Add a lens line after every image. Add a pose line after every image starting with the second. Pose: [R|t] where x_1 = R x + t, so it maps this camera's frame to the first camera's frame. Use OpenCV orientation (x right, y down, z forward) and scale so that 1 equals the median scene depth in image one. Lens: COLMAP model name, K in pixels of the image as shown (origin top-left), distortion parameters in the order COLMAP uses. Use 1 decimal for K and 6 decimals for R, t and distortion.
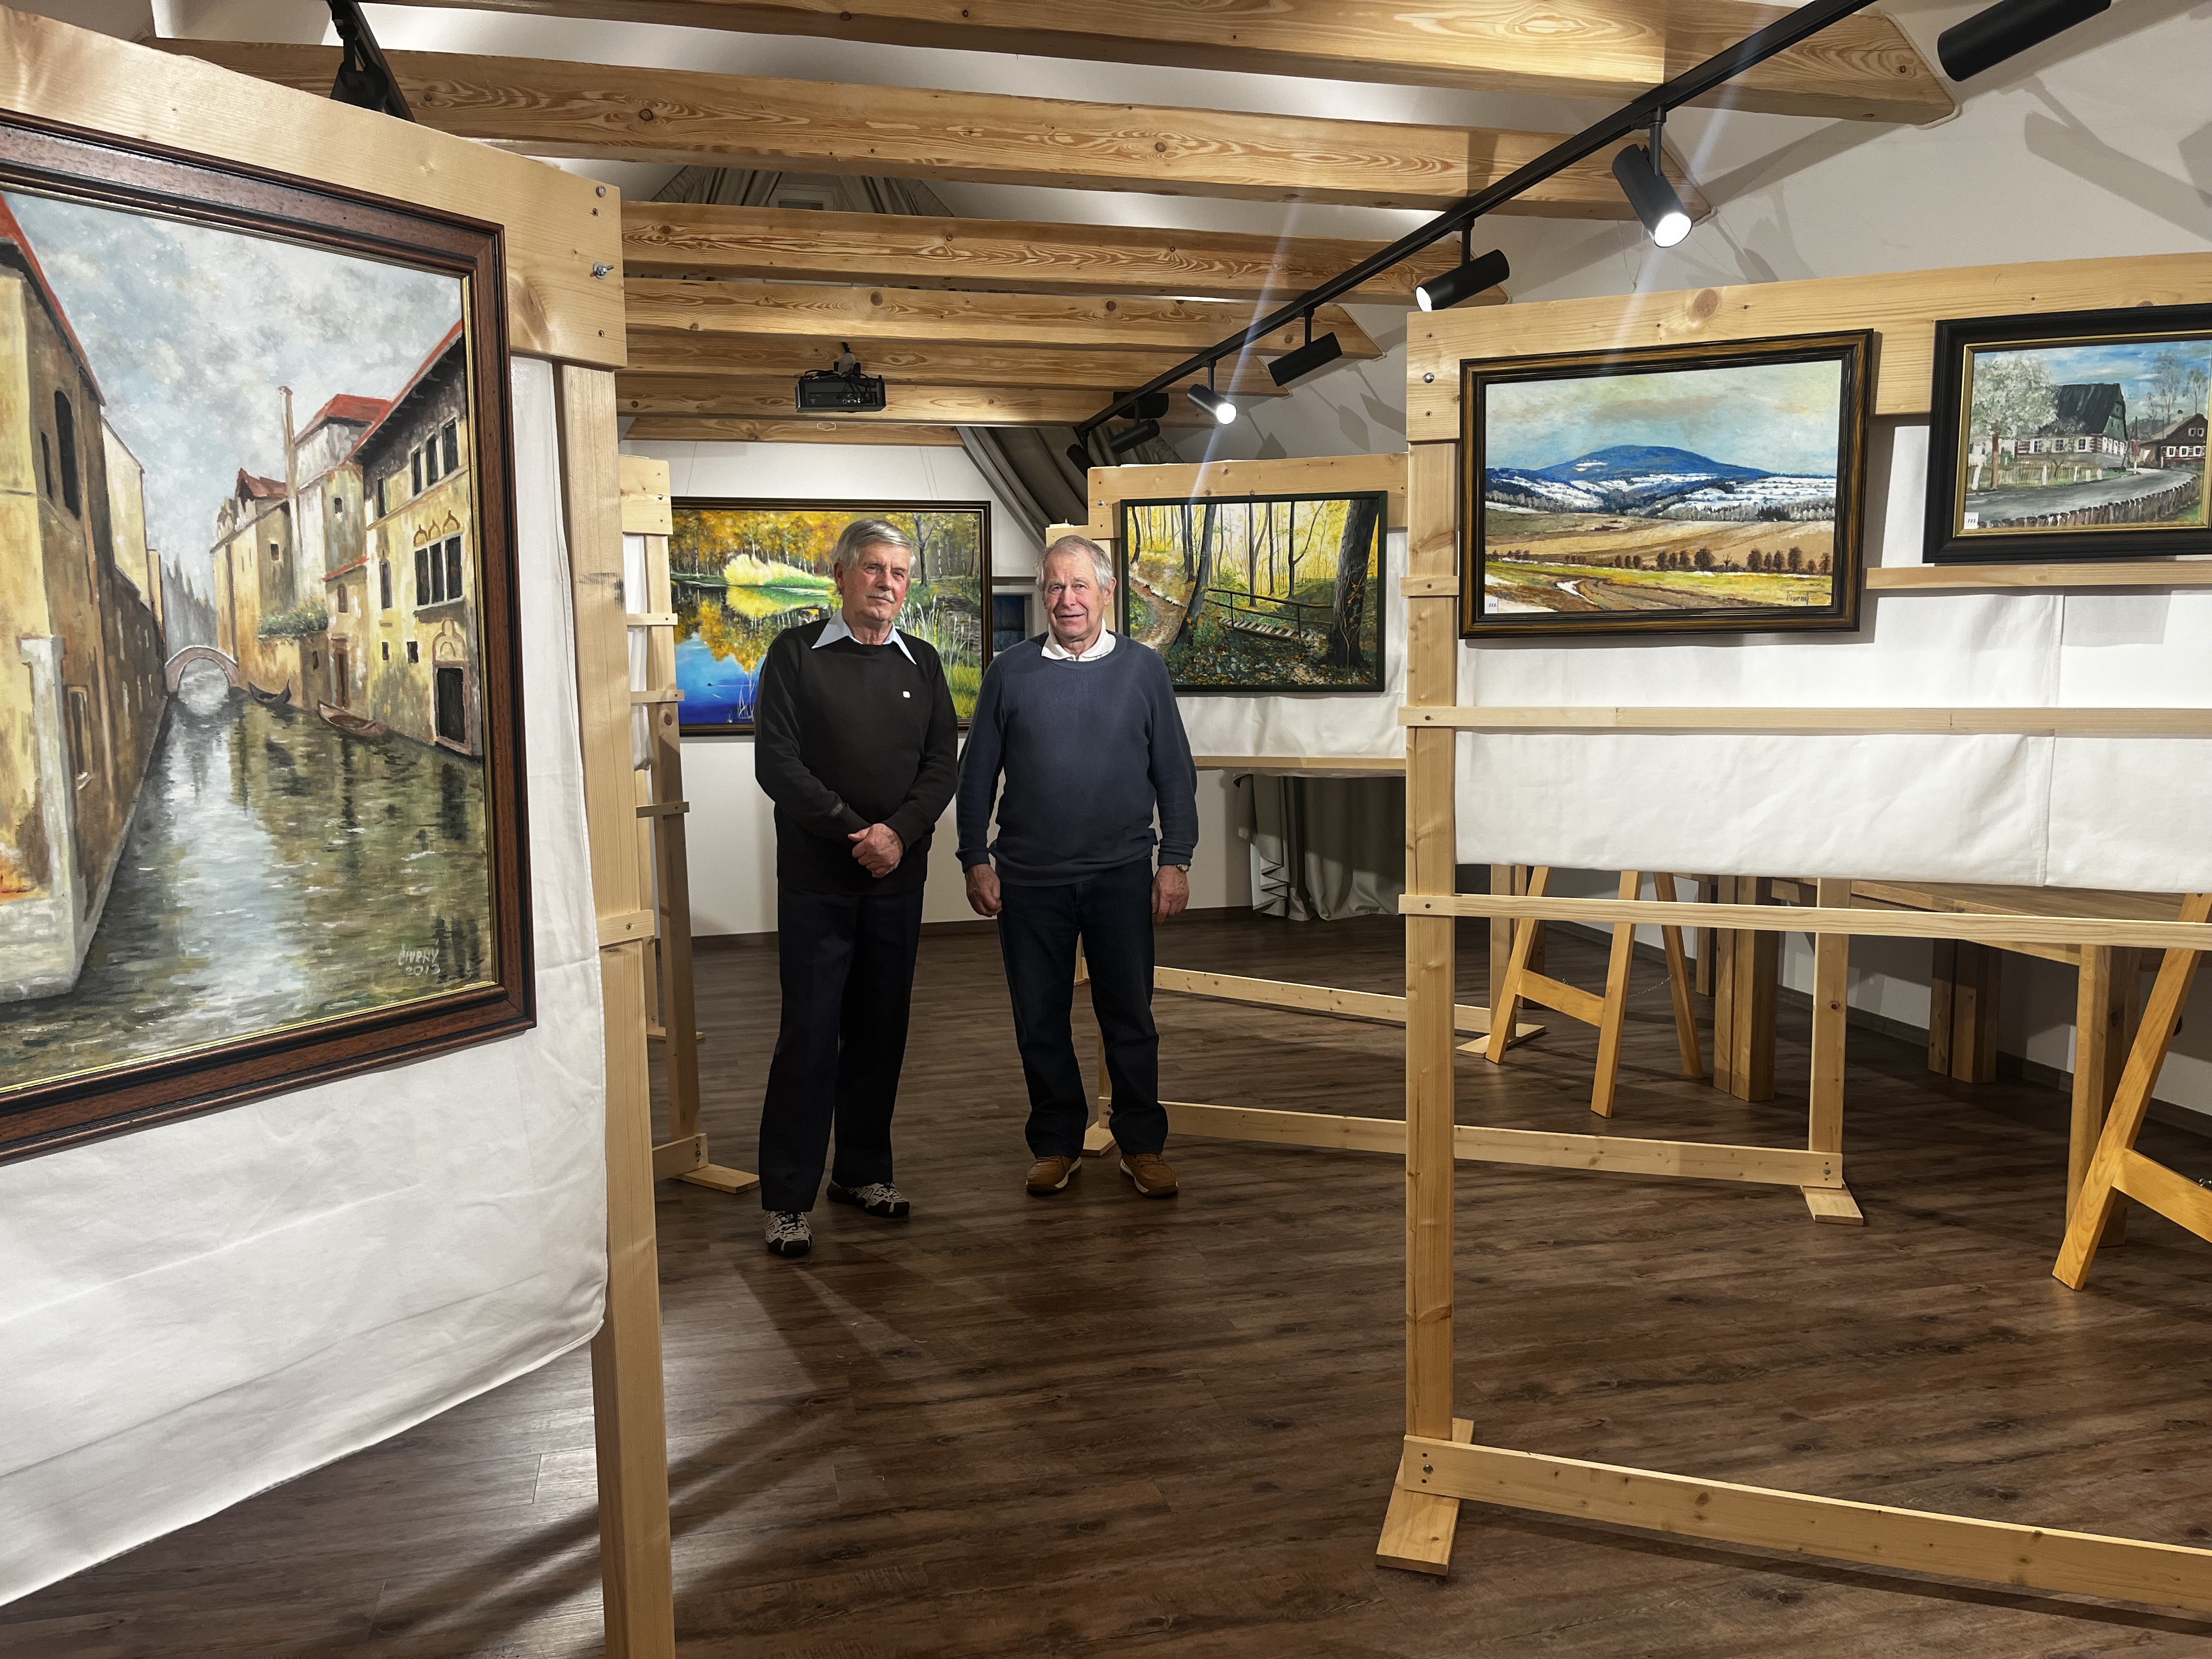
lens RADIAL K [[1694.9, 0, 1098.2], [0, 1694.9, 871.1], [0, 0, 1]] dist [0.022690, -0.056737]
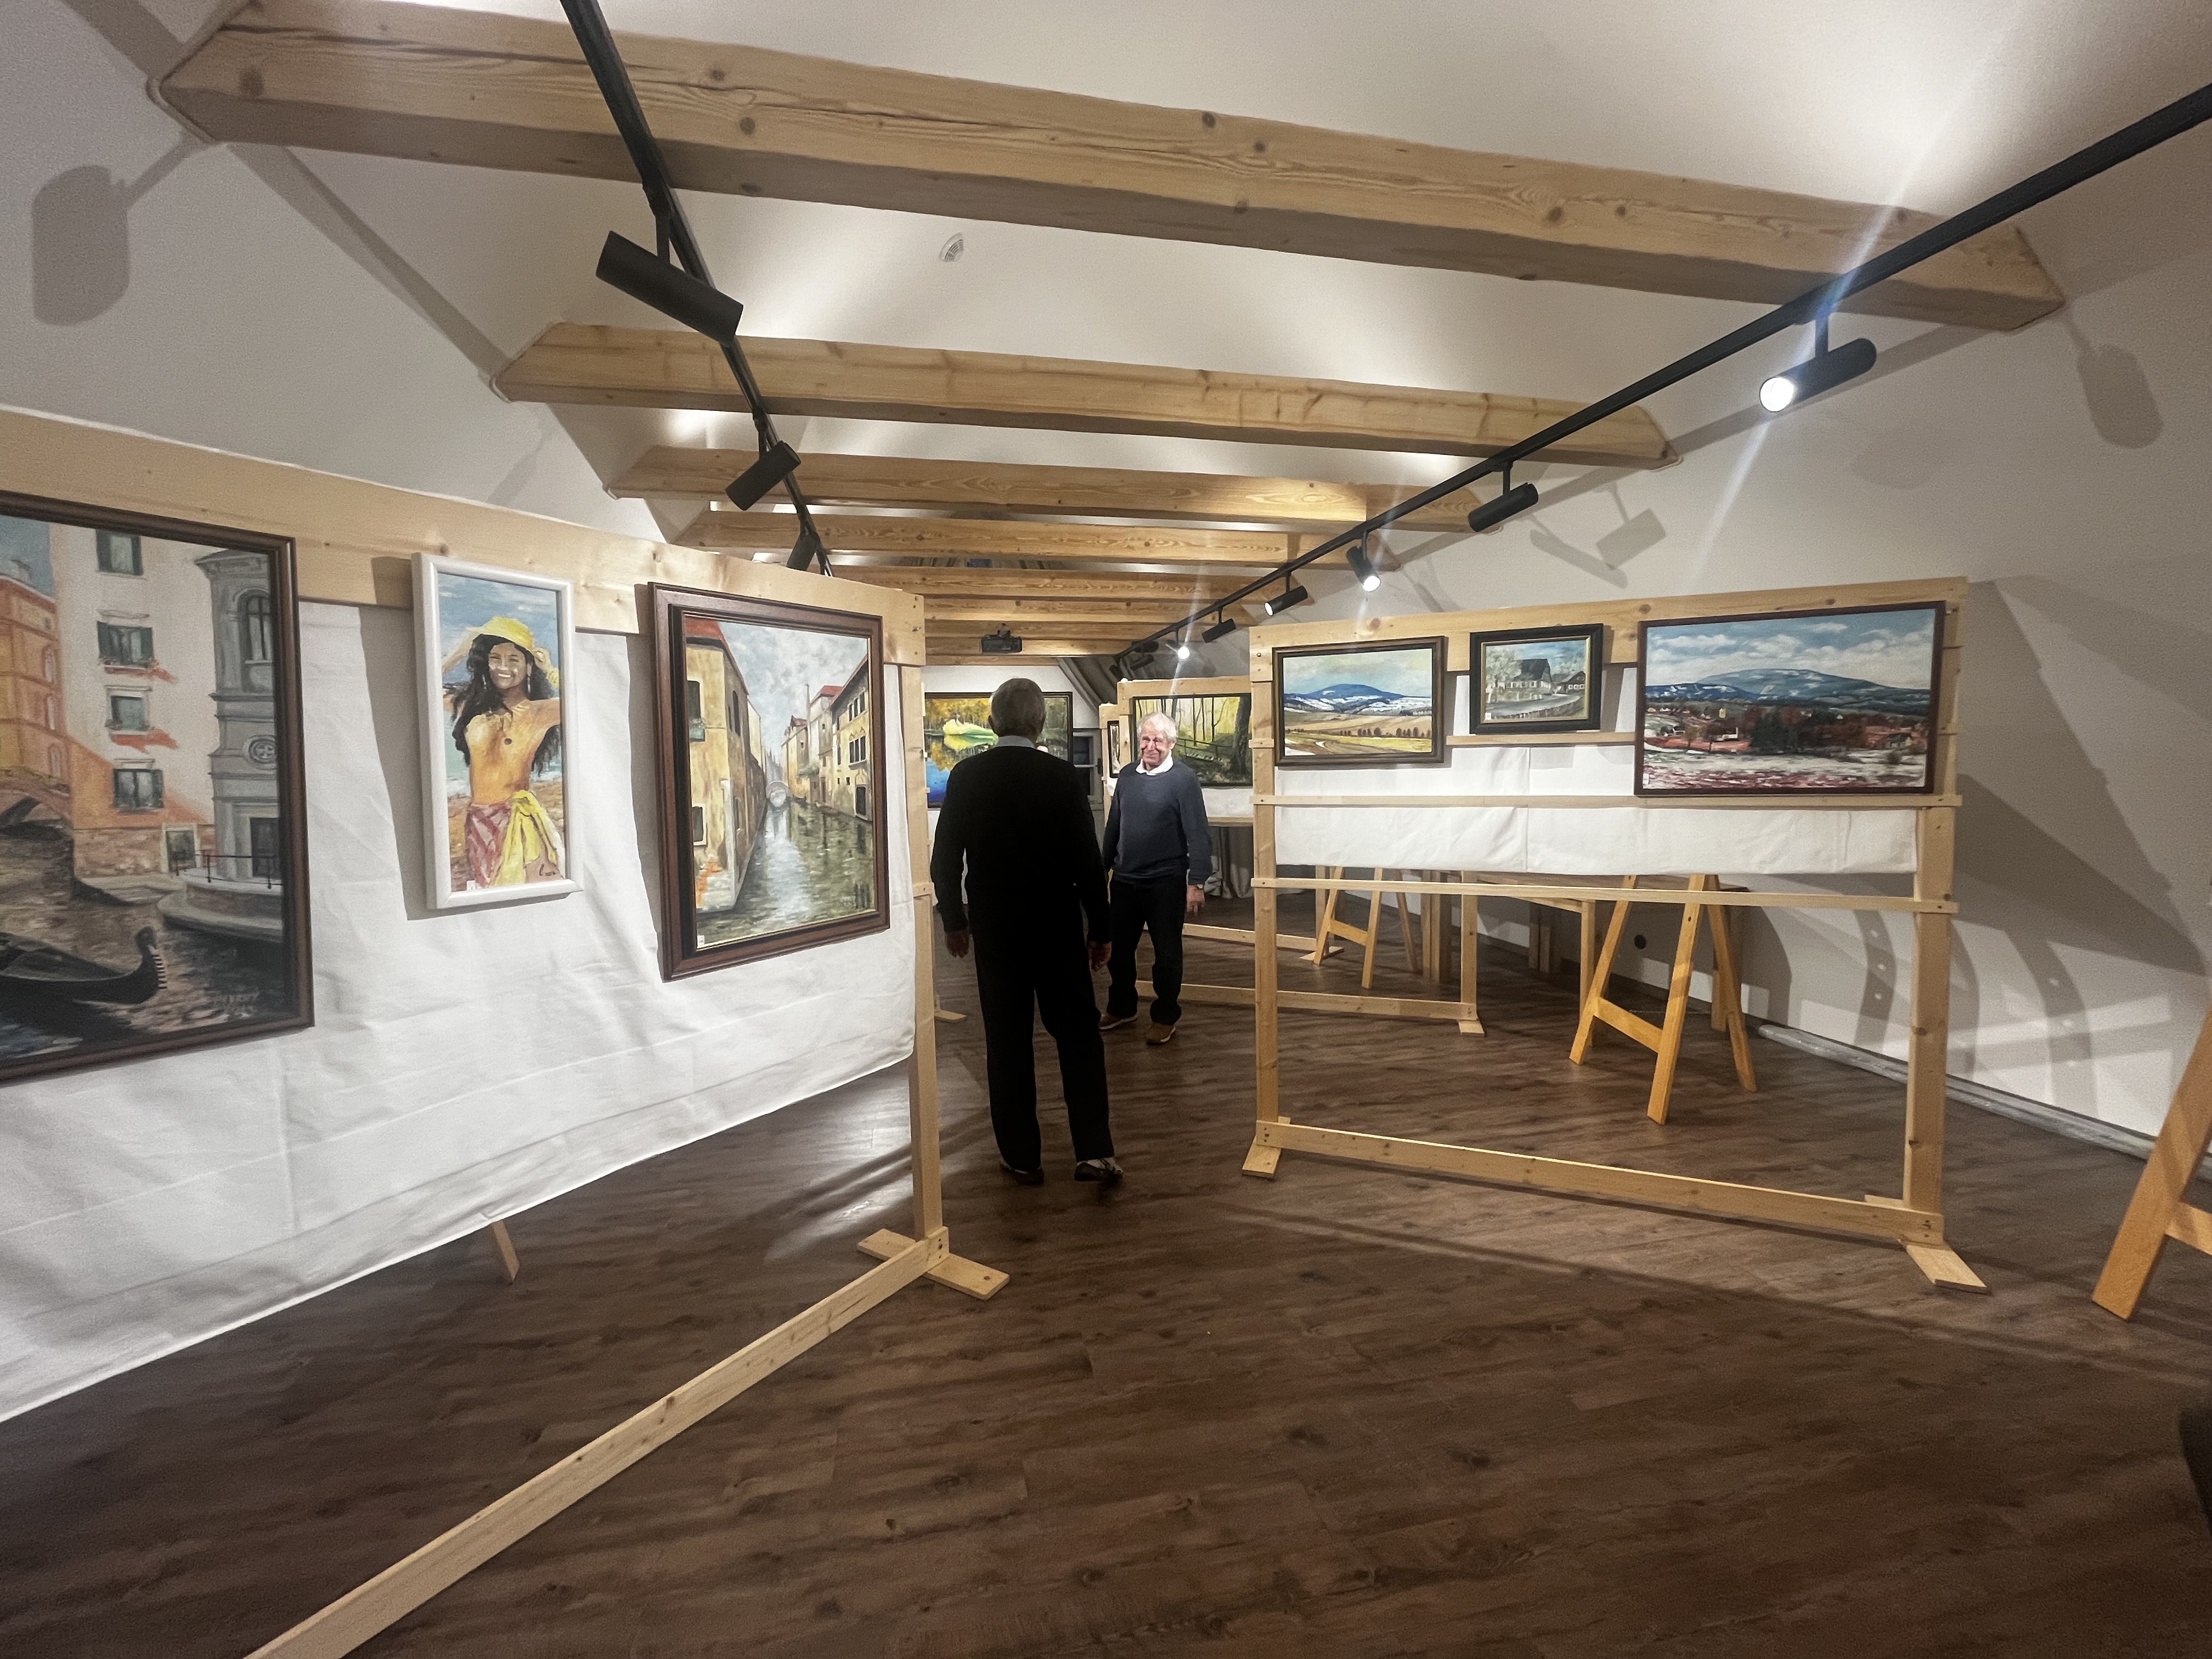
lens RADIAL K [[871.1, 0, 1092.9], [0, 871.1, 825.6], [0, 0, 1]] dist [-0.000143, -0.000083]
pose [[0.999161, -0.005718, -0.040563, 0.013780], [0.003421, 0.998399, -0.056452, 0.008816], [0.040821, 0.056266, 0.997581, -0.176347]]
